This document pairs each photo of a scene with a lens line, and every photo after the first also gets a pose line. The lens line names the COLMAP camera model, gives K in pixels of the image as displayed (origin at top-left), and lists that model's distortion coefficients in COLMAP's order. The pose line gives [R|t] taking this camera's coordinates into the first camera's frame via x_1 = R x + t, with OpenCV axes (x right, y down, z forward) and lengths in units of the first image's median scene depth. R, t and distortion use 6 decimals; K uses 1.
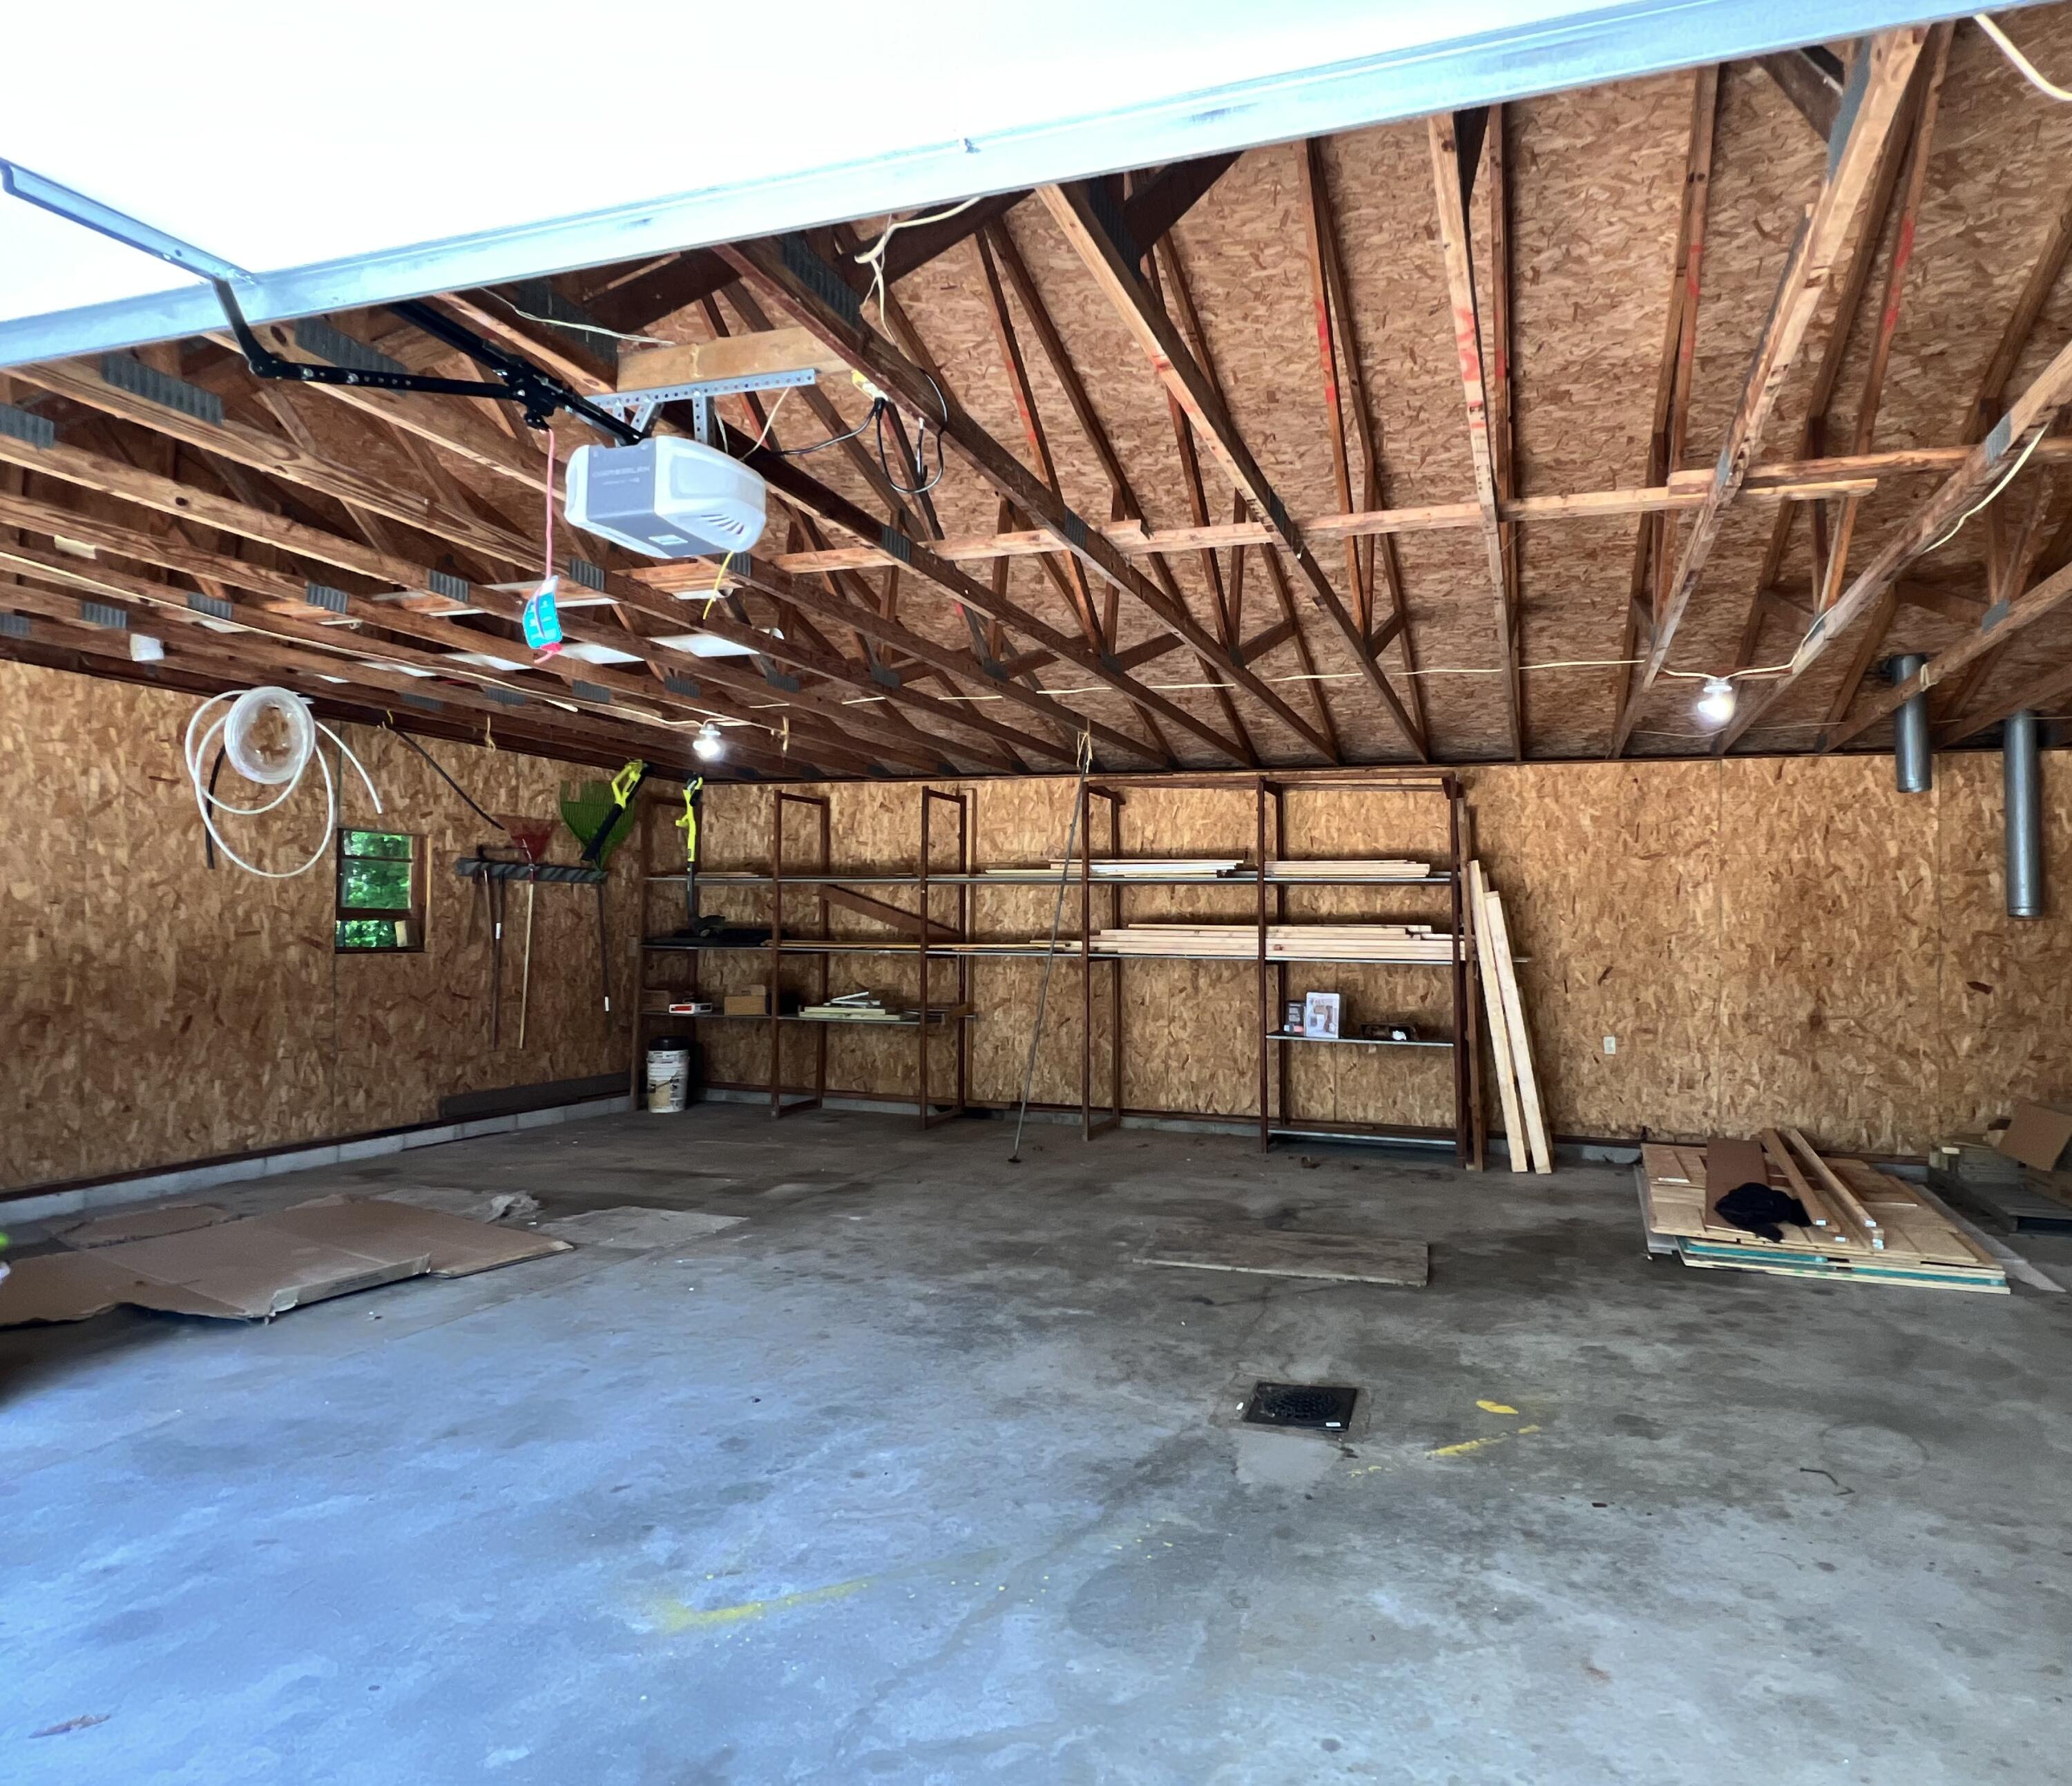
lens RADIAL K [[1184.3, 0, 1035.2], [0, 1184.3, 887.8], [0, 0, 1]] dist [-0.000046, -0.001516]
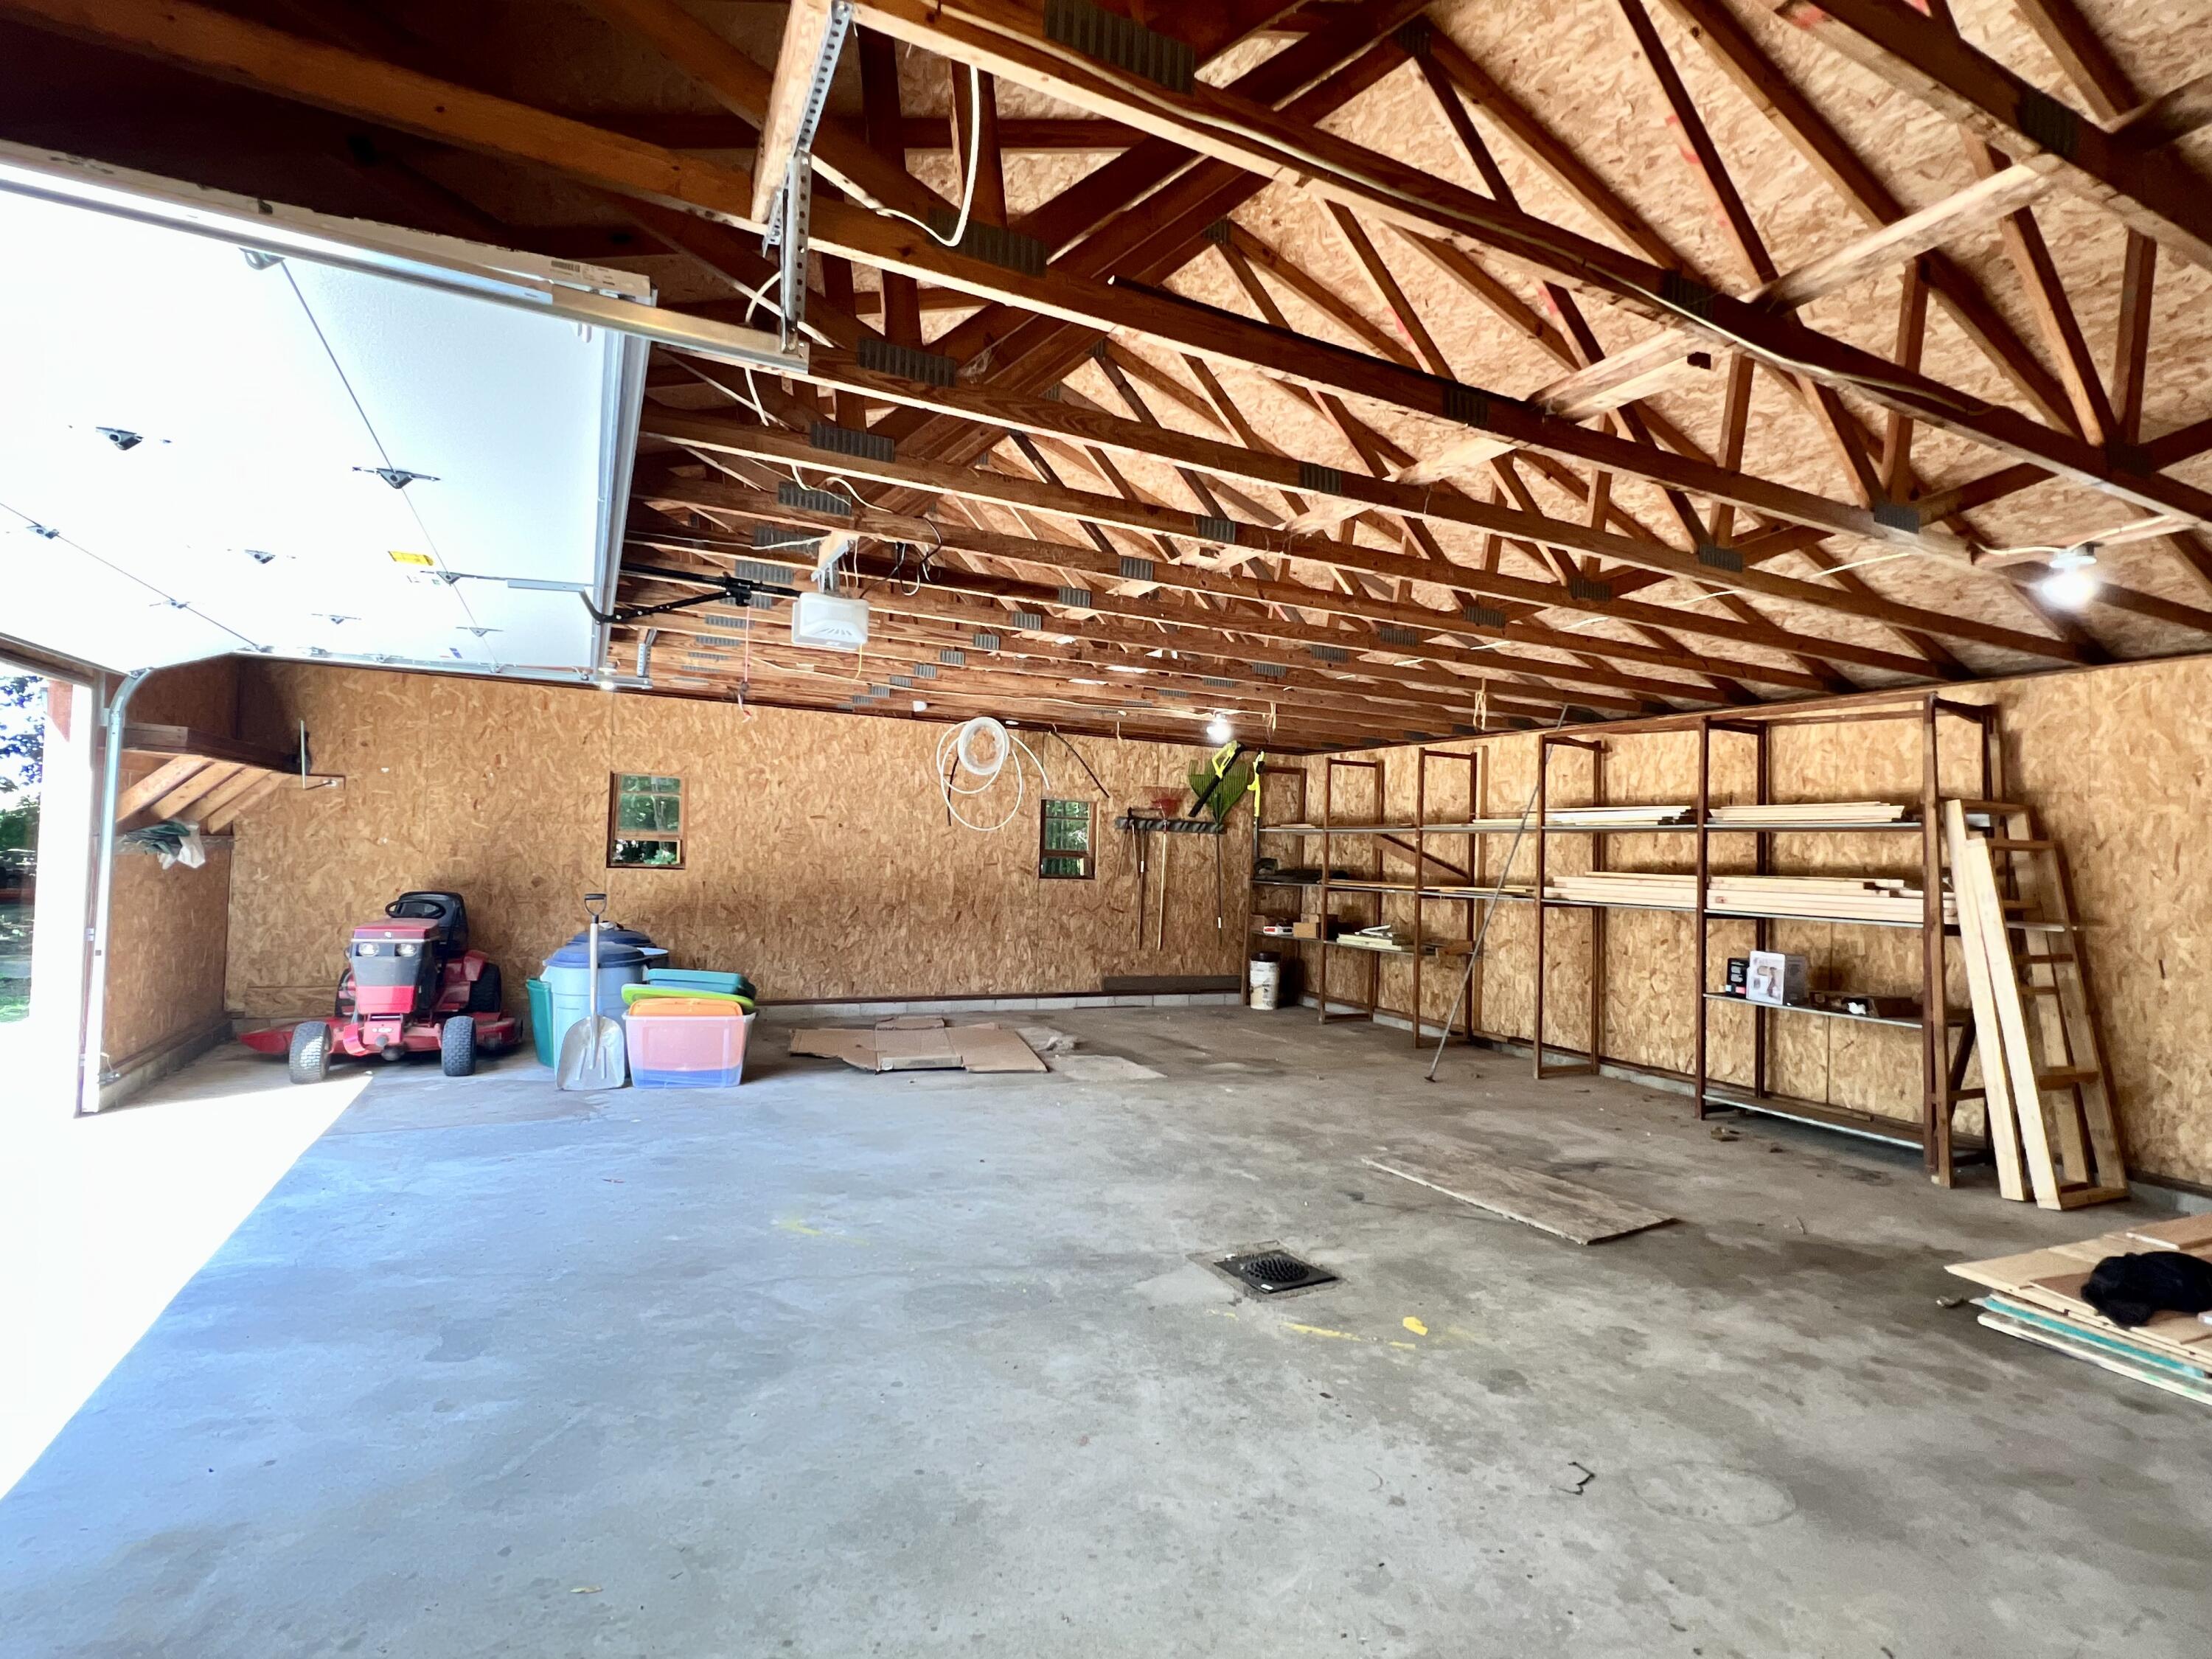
lens RADIAL K [[1067.6, 0, 1104.4], [0, 1067.6, 826.9], [0, 0, 1]] dist [-0.002442, 0.000016]
pose [[0.681764, -0.009201, -0.731515, 0.532434], [-0.000149, 0.999919, -0.012716, 0.004639], [0.731573, 0.008778, 0.681707, 0.087696]]
